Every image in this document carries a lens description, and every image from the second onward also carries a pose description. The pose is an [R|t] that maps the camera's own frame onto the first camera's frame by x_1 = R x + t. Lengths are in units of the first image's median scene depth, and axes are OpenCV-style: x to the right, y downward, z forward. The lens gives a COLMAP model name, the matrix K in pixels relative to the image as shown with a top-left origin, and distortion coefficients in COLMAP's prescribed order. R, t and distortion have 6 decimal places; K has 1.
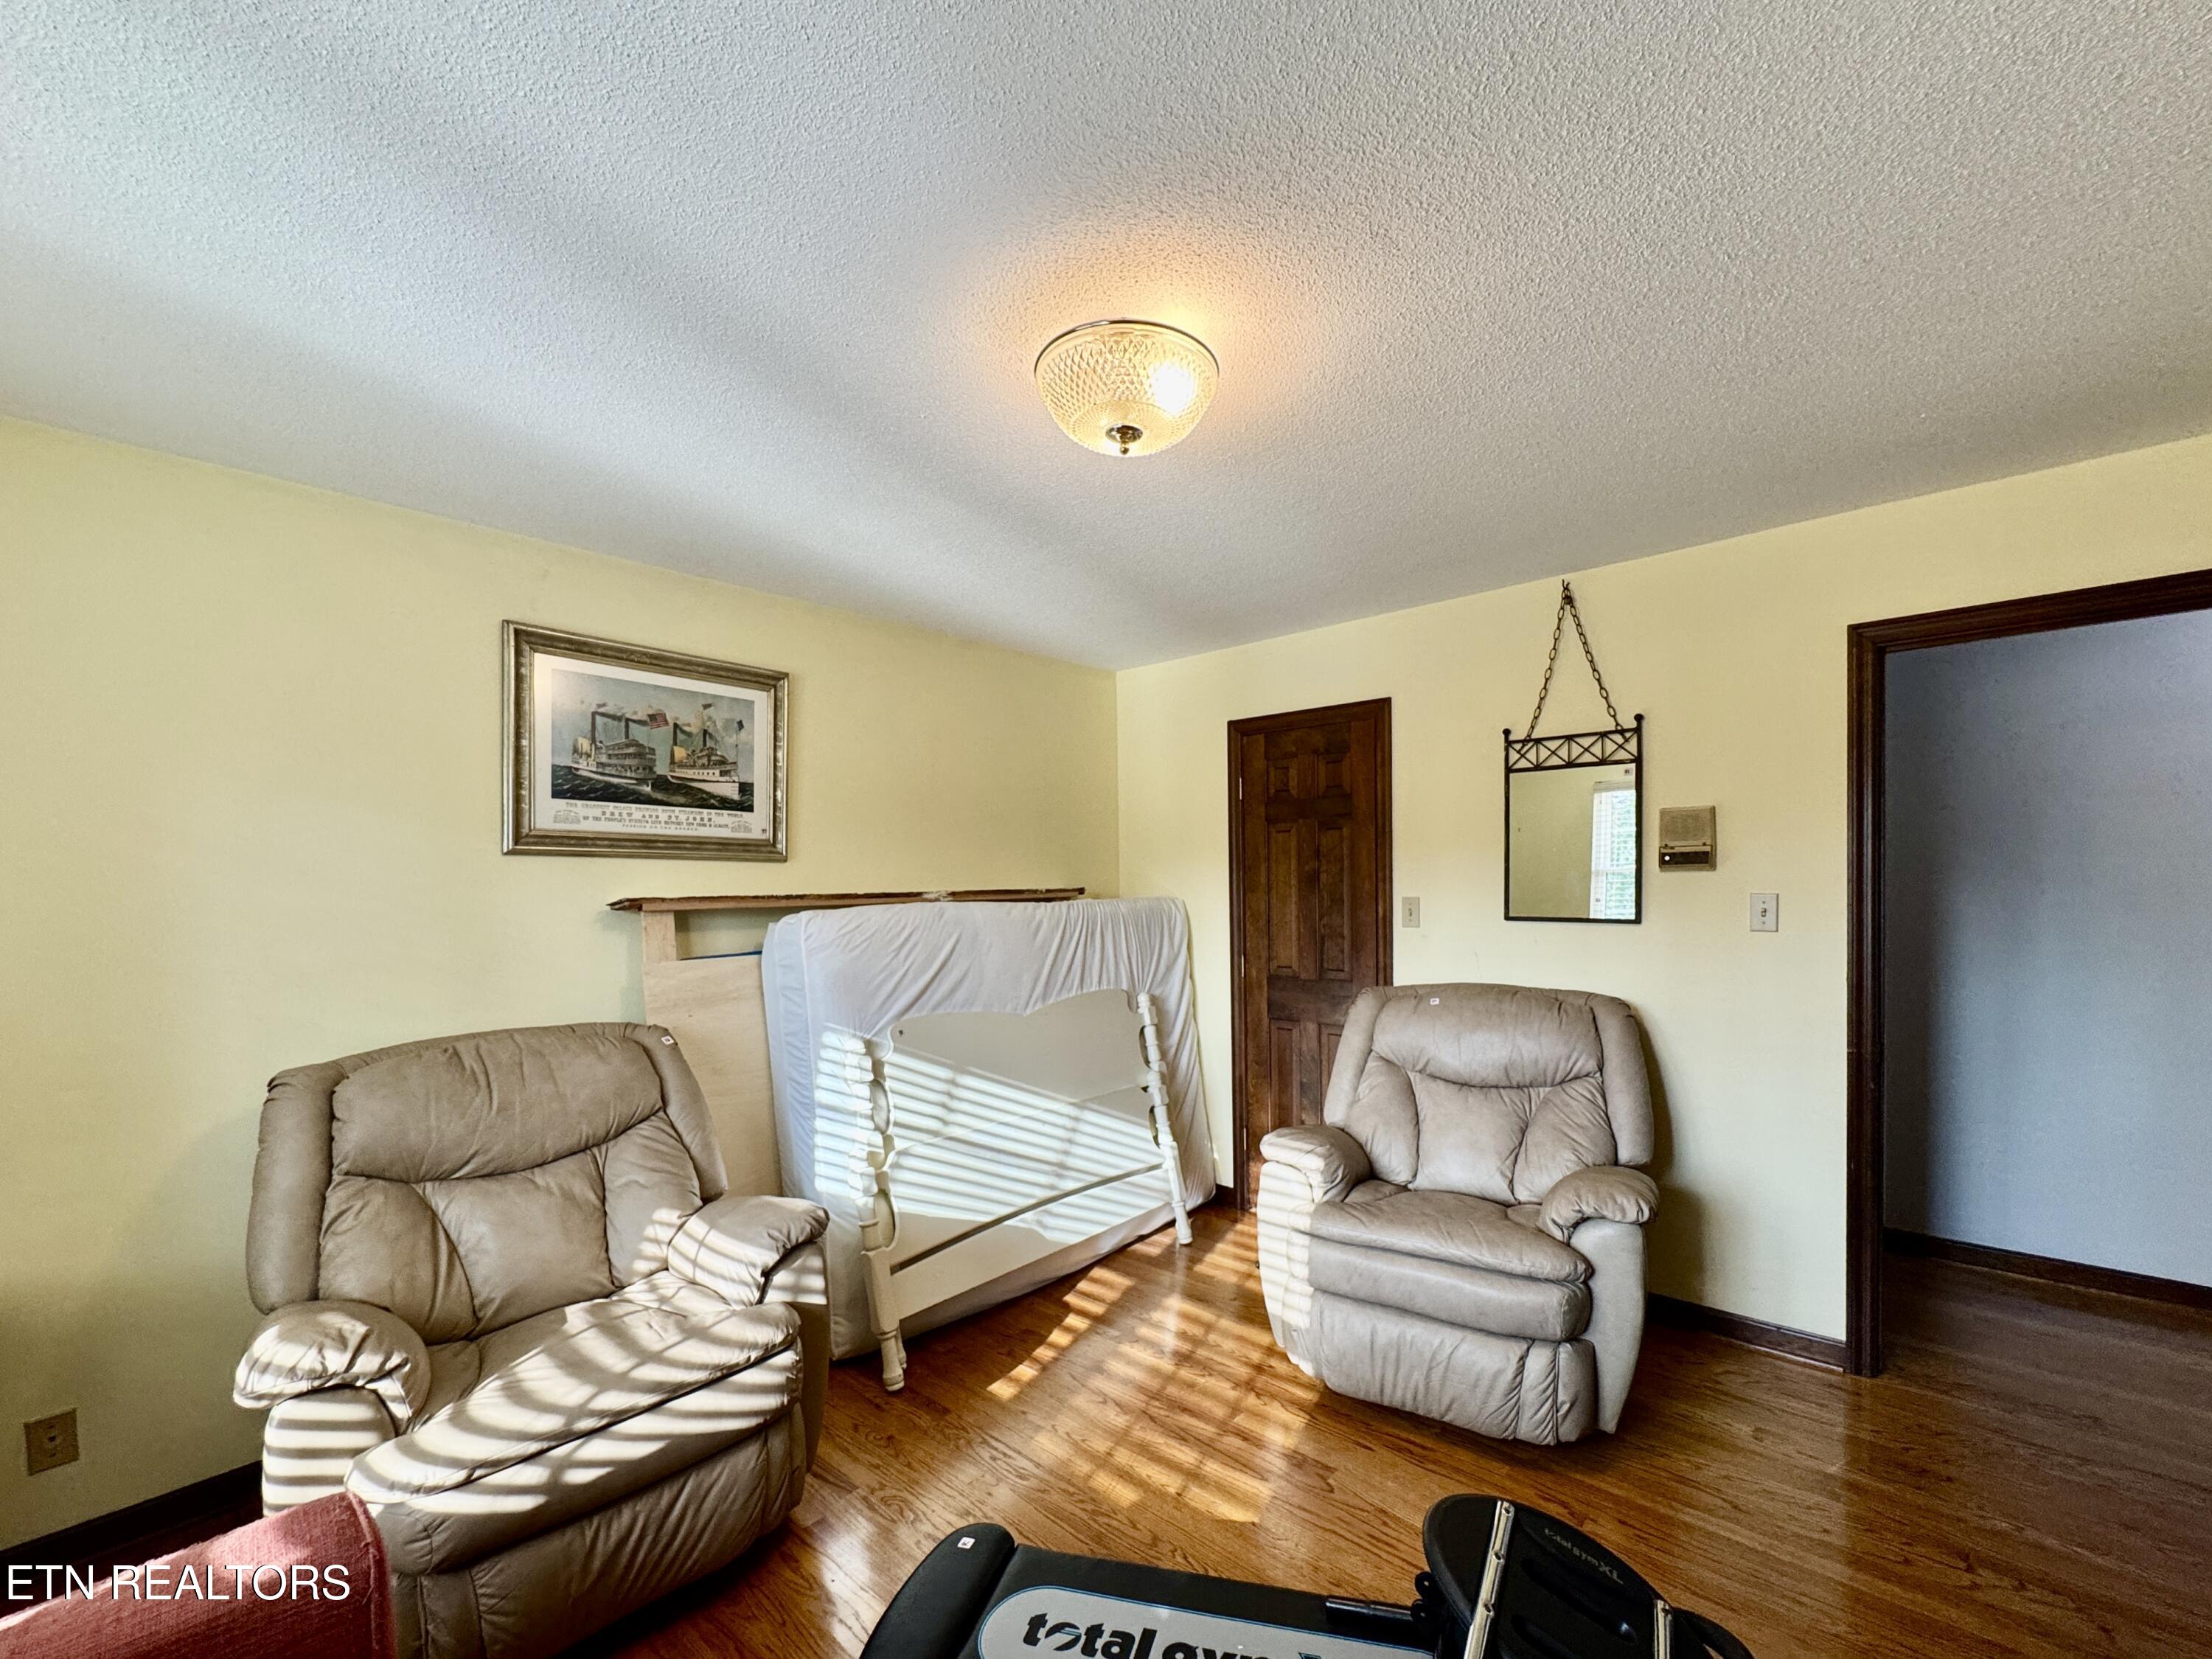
lens RADIAL K [[896.8, 0, 1106.3], [0, 896.8, 911.9], [0, 0, 1]] dist [-0.003346, -0.000134]
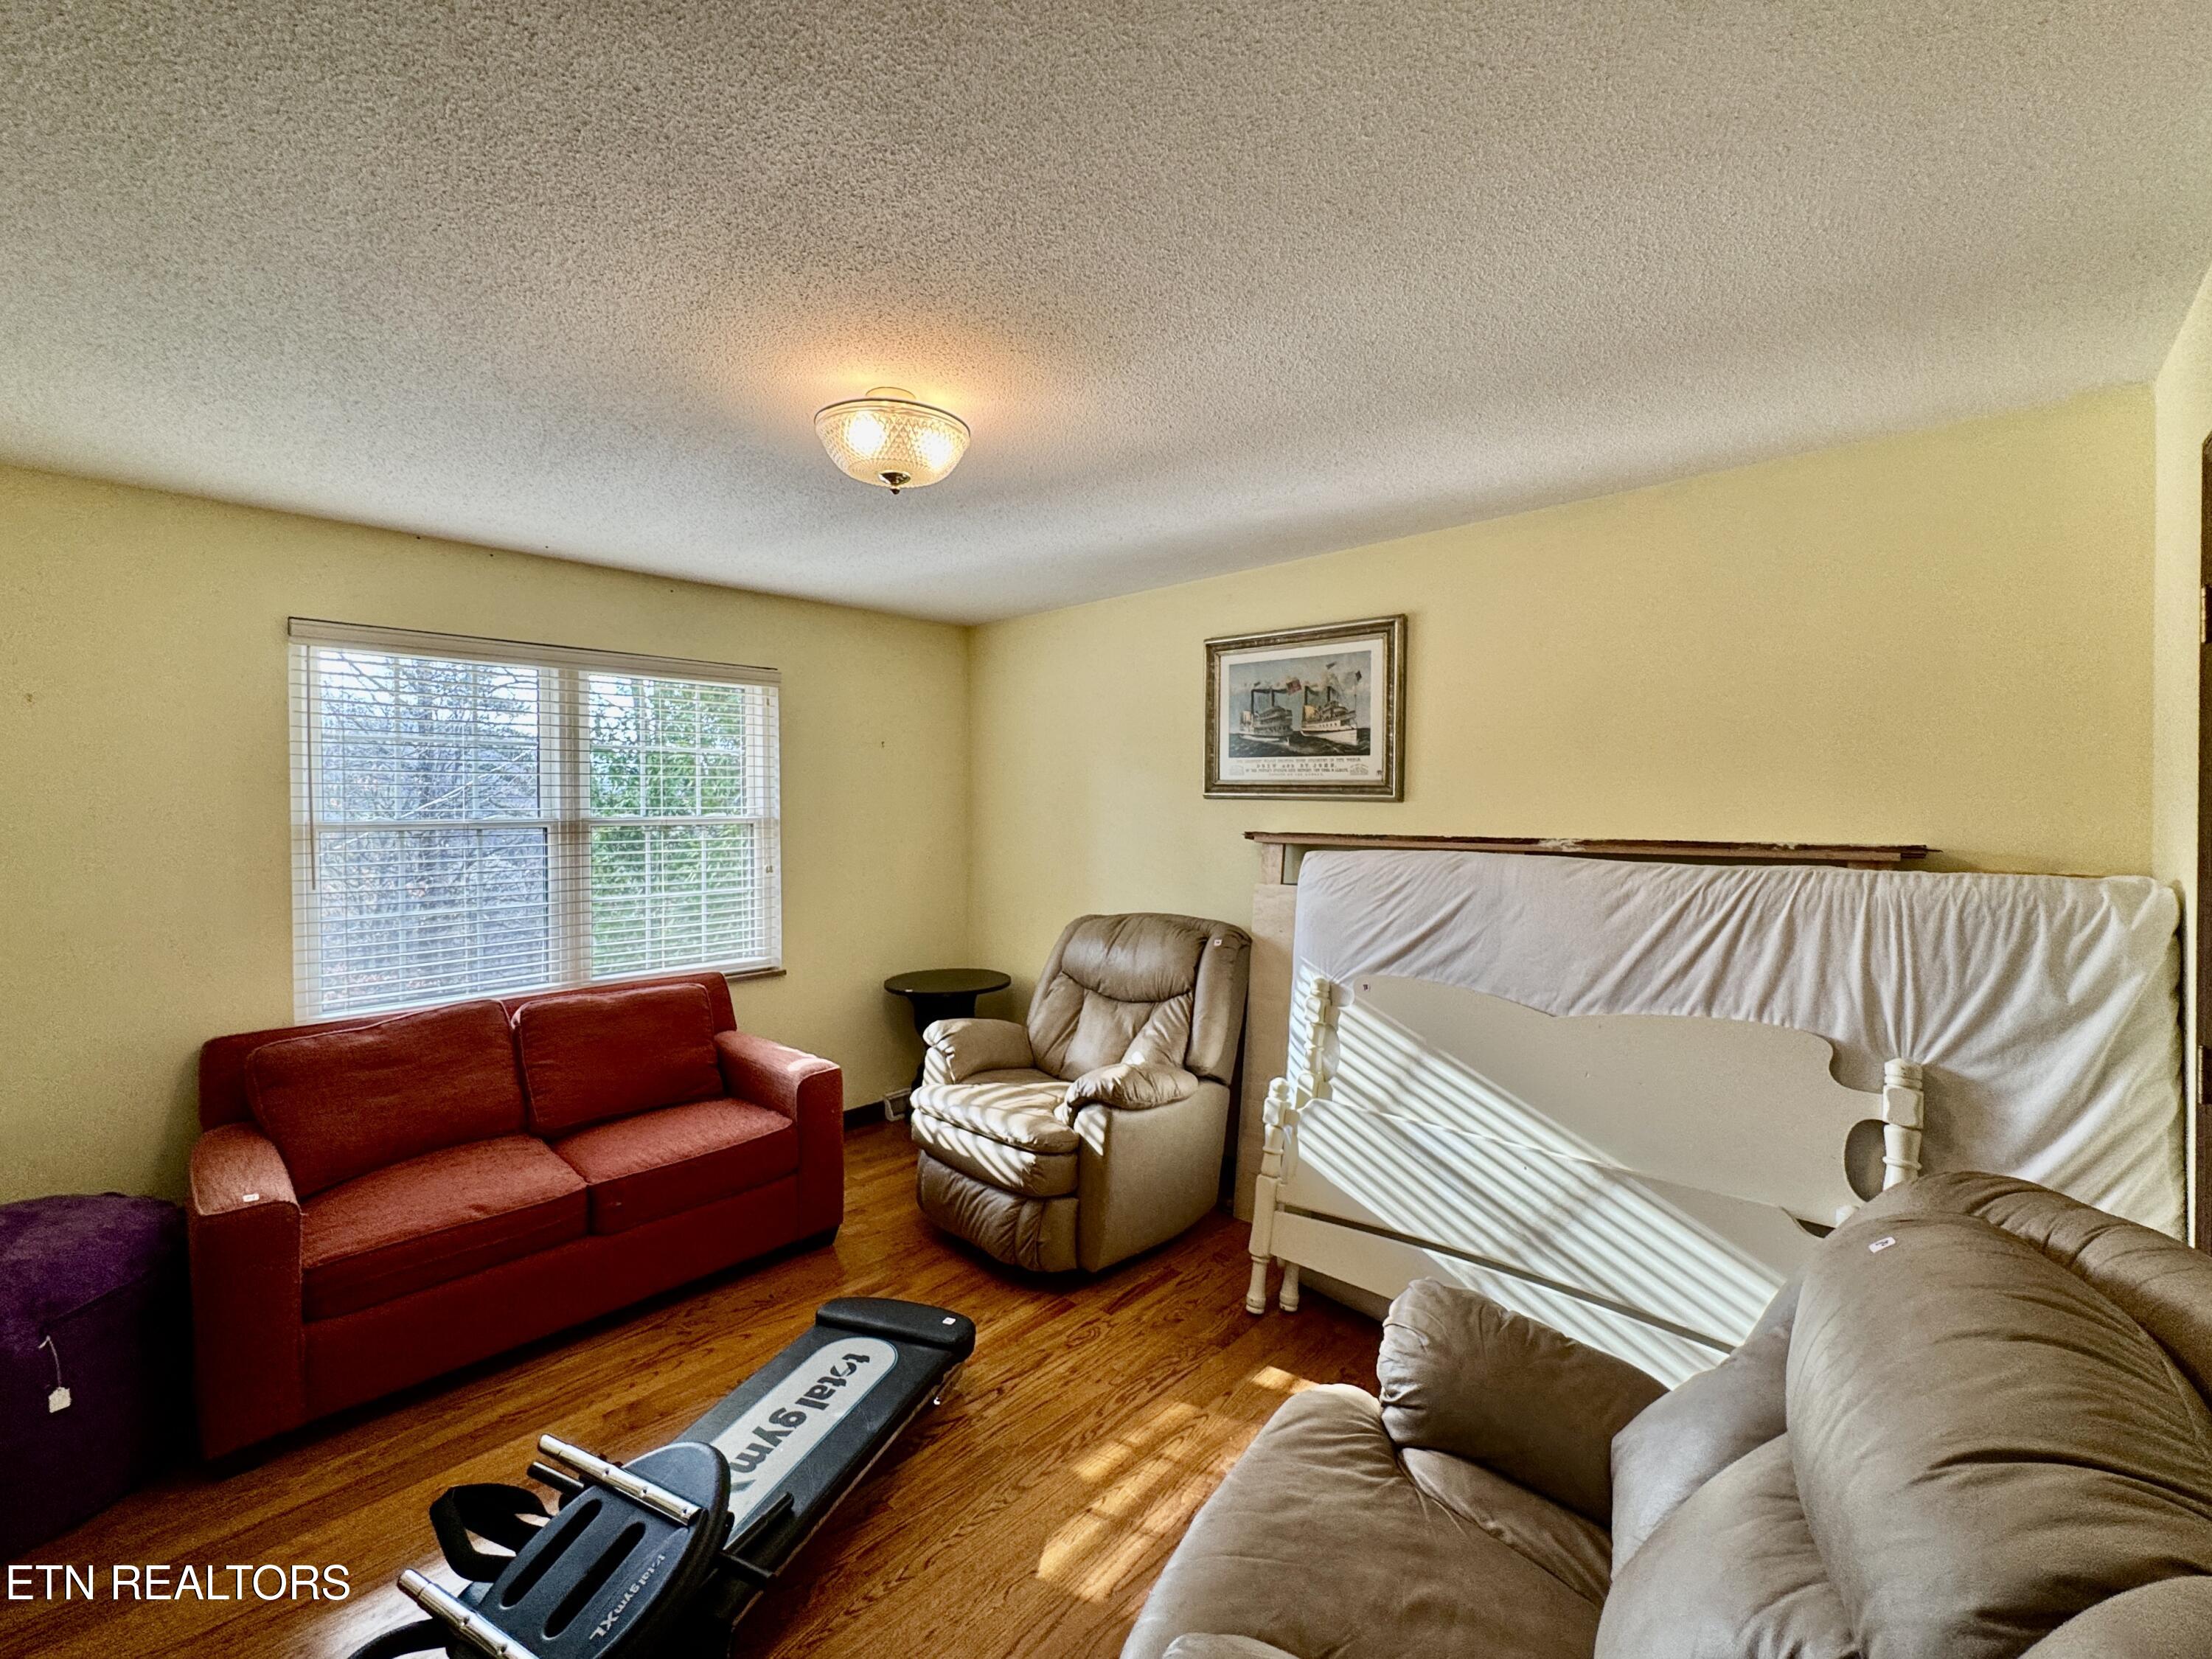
lens RADIAL K [[887.7, 0, 1106.1], [0, 887.7, 825.2], [0, 0, 1]] dist [-0.001055, -0.000289]
pose [[0.034271, 0.040254, -0.998602, 0.702770], [-0.029503, 0.998794, 0.039249, -0.065030], [0.998977, 0.028116, 0.035417, 0.703502]]
